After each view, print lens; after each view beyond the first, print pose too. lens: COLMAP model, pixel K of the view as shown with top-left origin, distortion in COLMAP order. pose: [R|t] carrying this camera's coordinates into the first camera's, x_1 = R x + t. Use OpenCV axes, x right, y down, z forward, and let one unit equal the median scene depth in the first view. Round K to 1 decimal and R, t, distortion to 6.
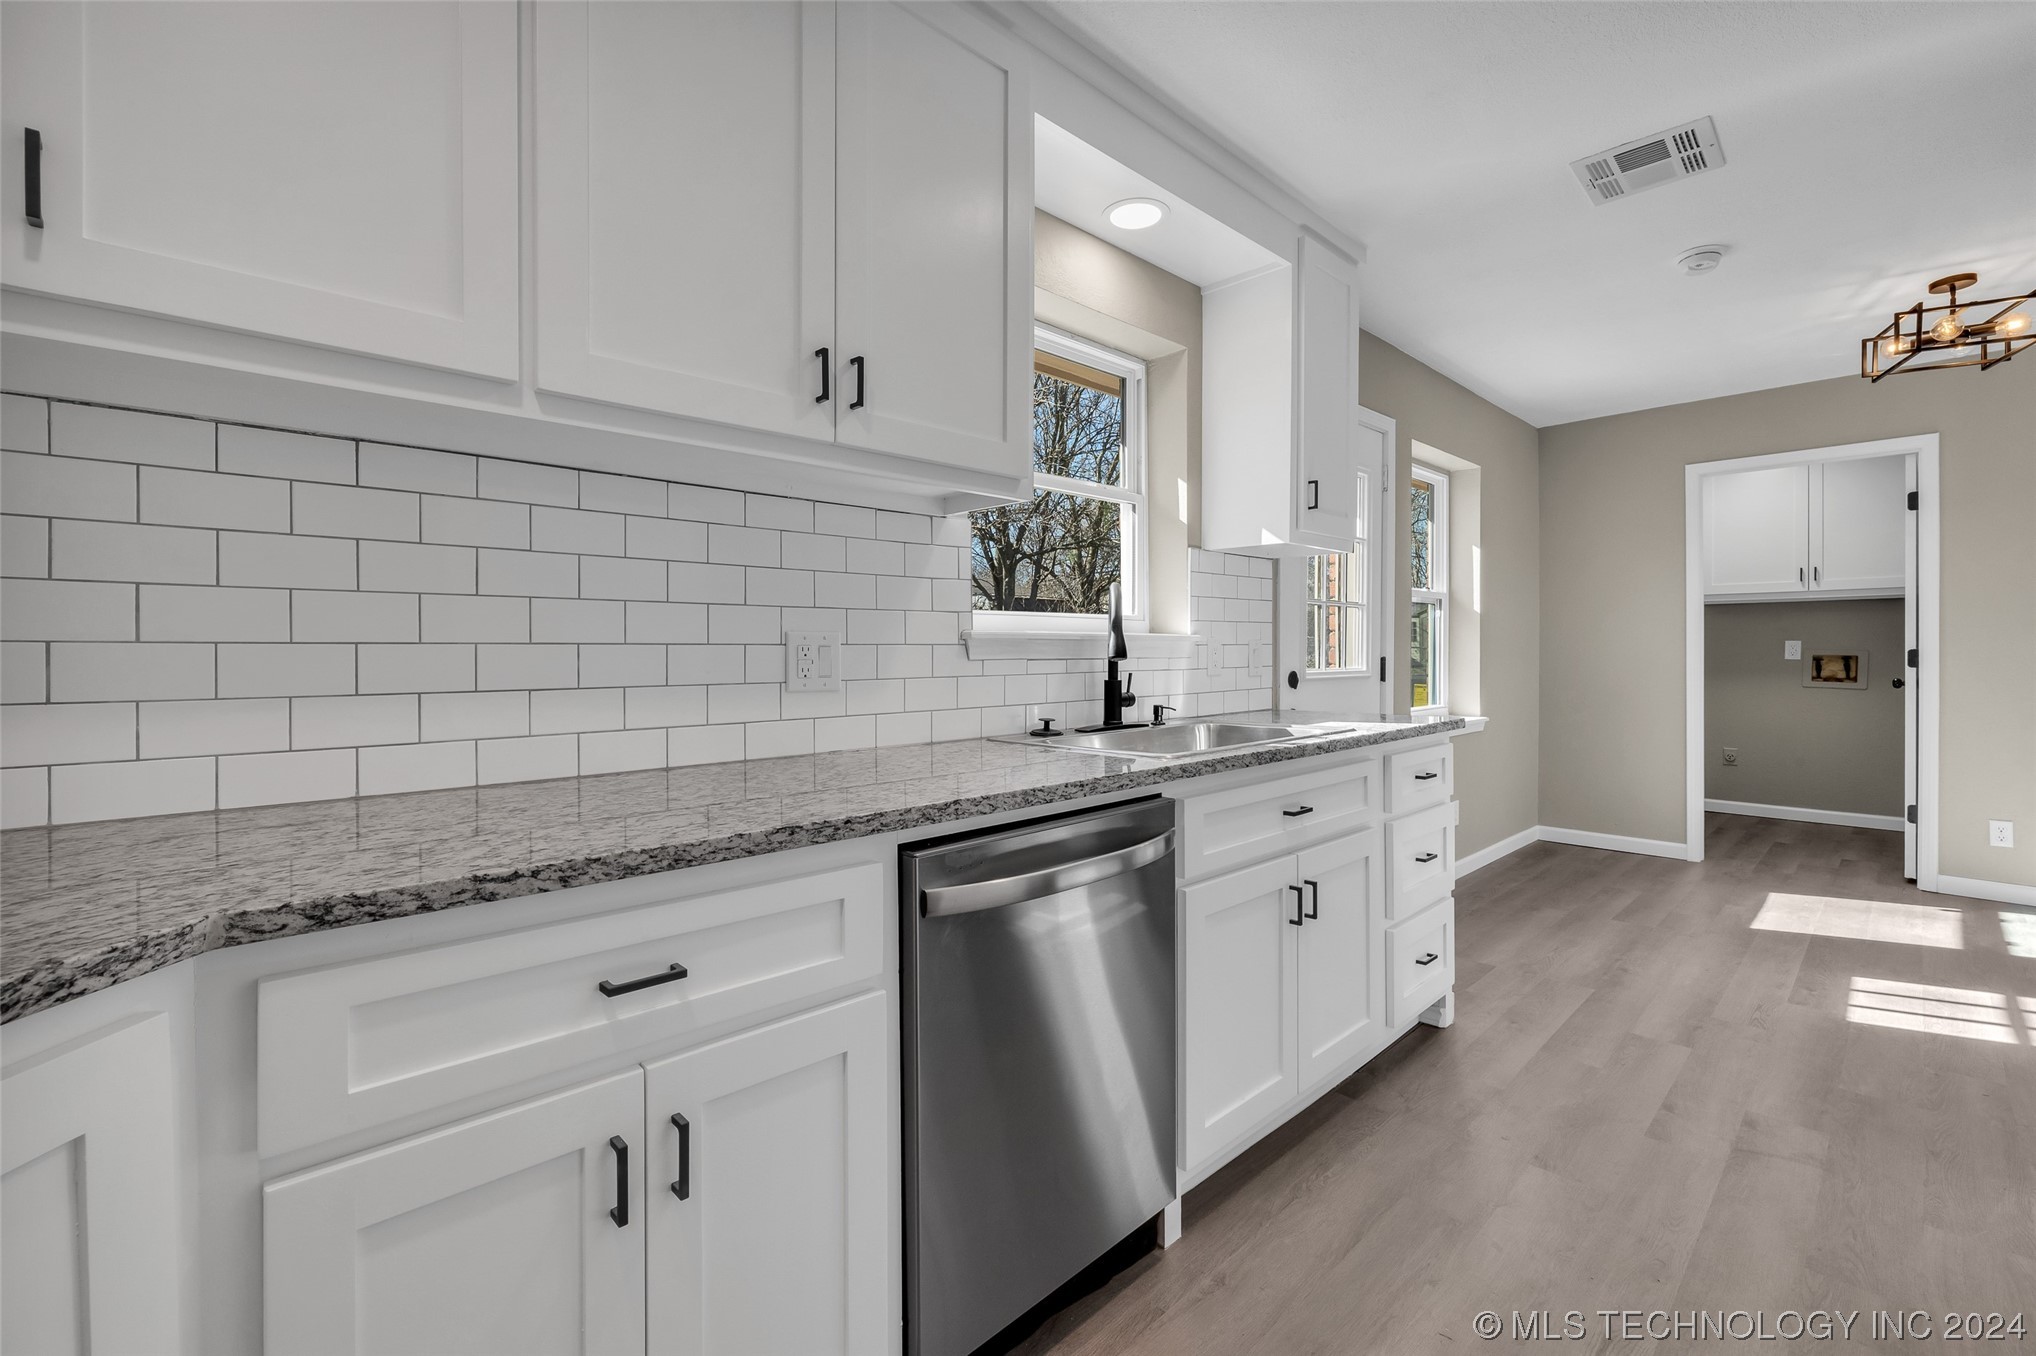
lens RADIAL K [[871.1, 0, 1016.8], [0, 871.1, 656.9], [0, 0, 1]] dist [-0.004719, 0.001892]
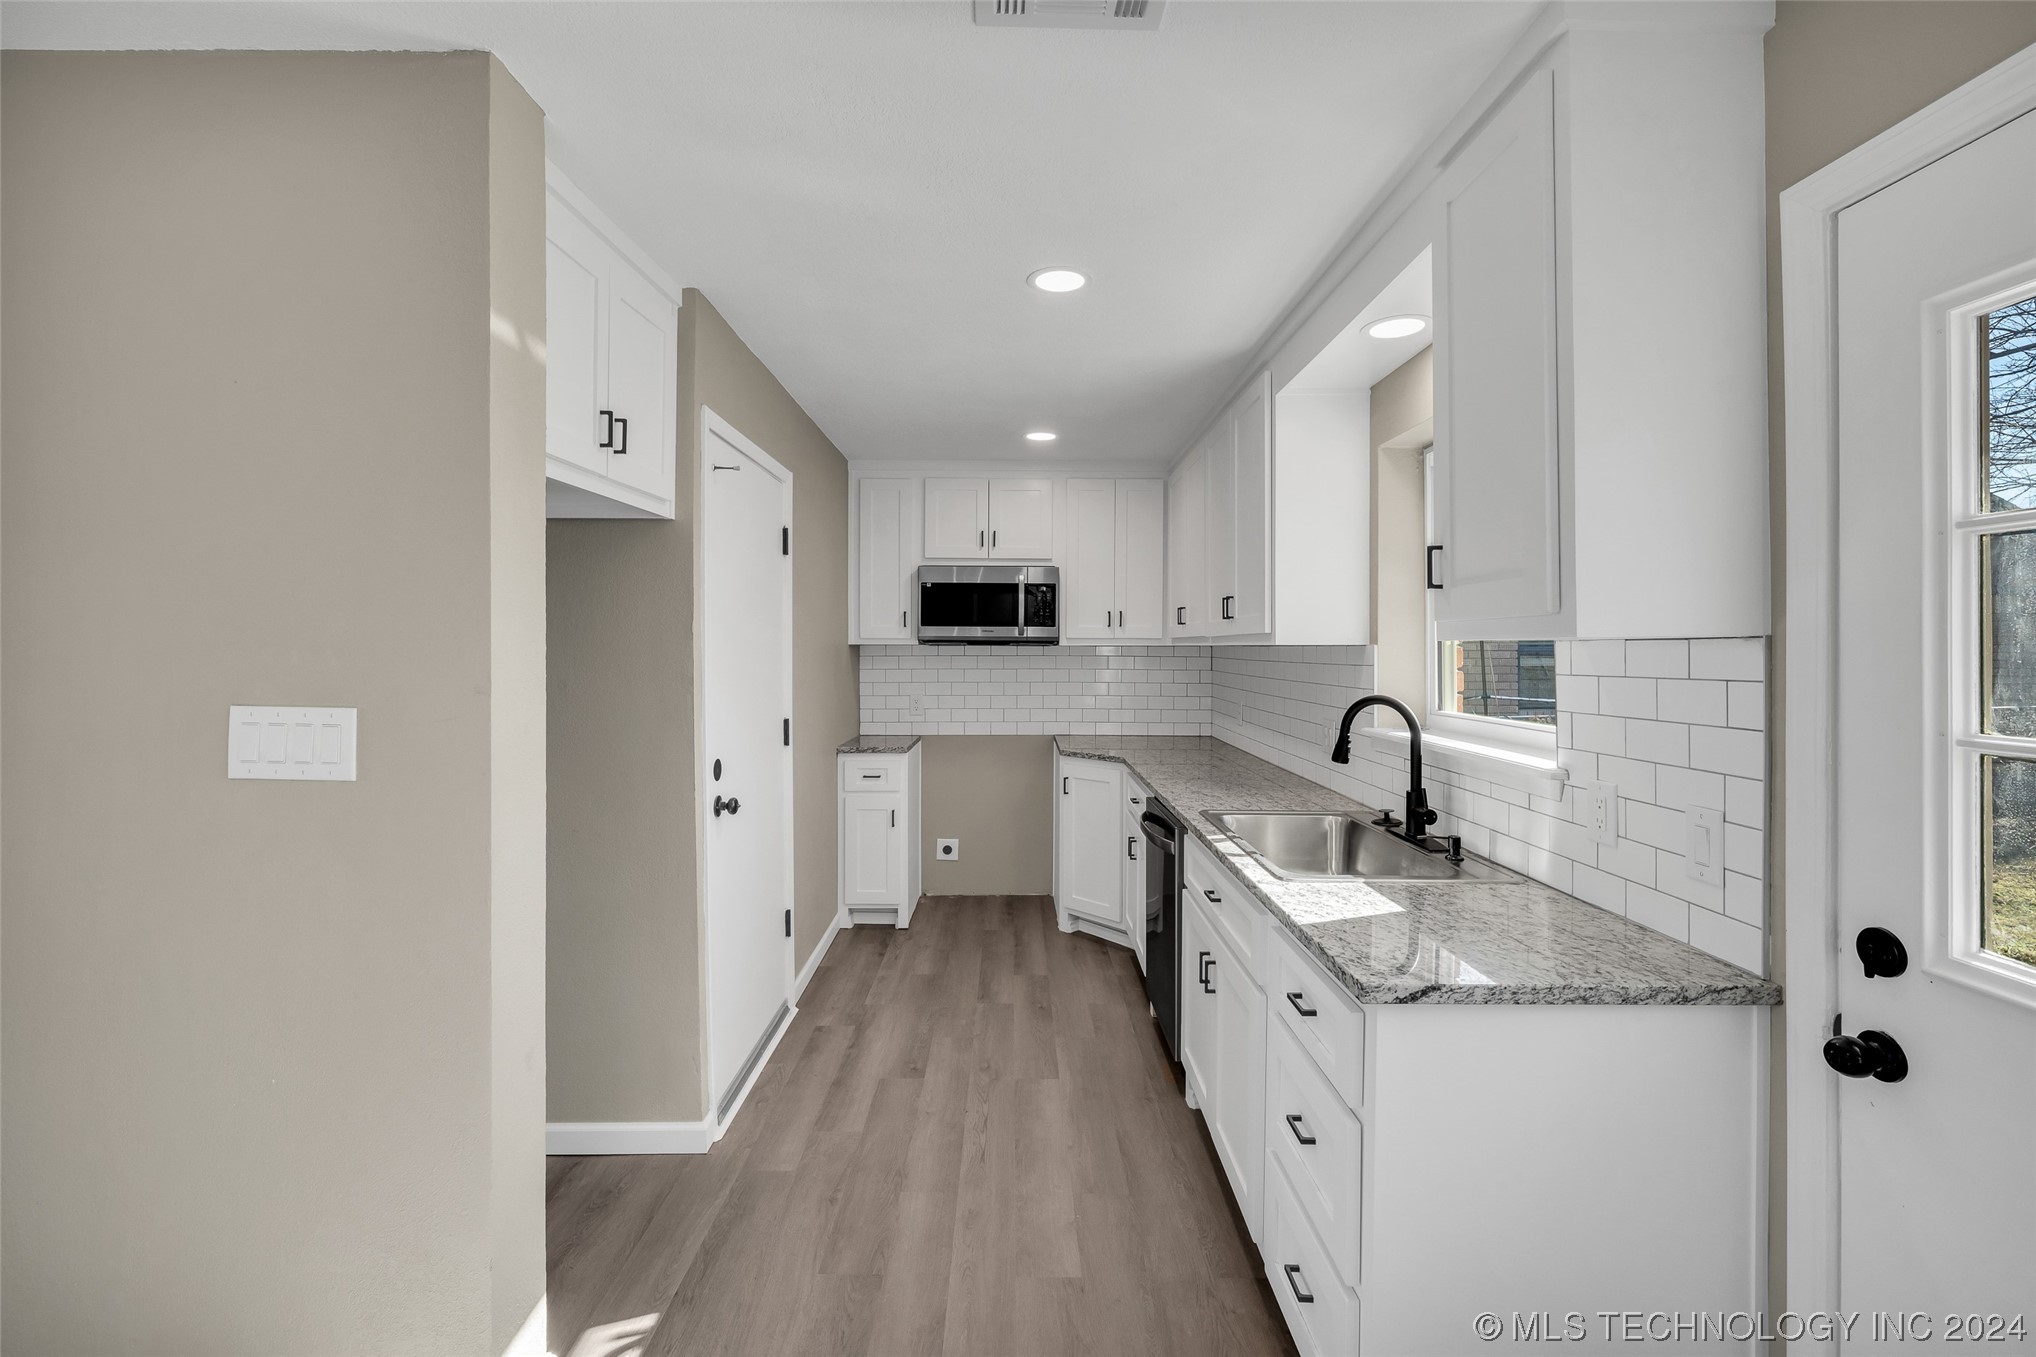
lens RADIAL K [[871.1, 0, 1020.3], [0, 871.1, 649.9], [0, 0, 1]] dist [-0.004719, 0.001892]
pose [[-0.685304, 0.001482, -0.728256, 0.968995], [-0.007510, 0.999930, 0.009103, -0.118579], [0.728218, 0.011708, -0.685245, 1.146269]]
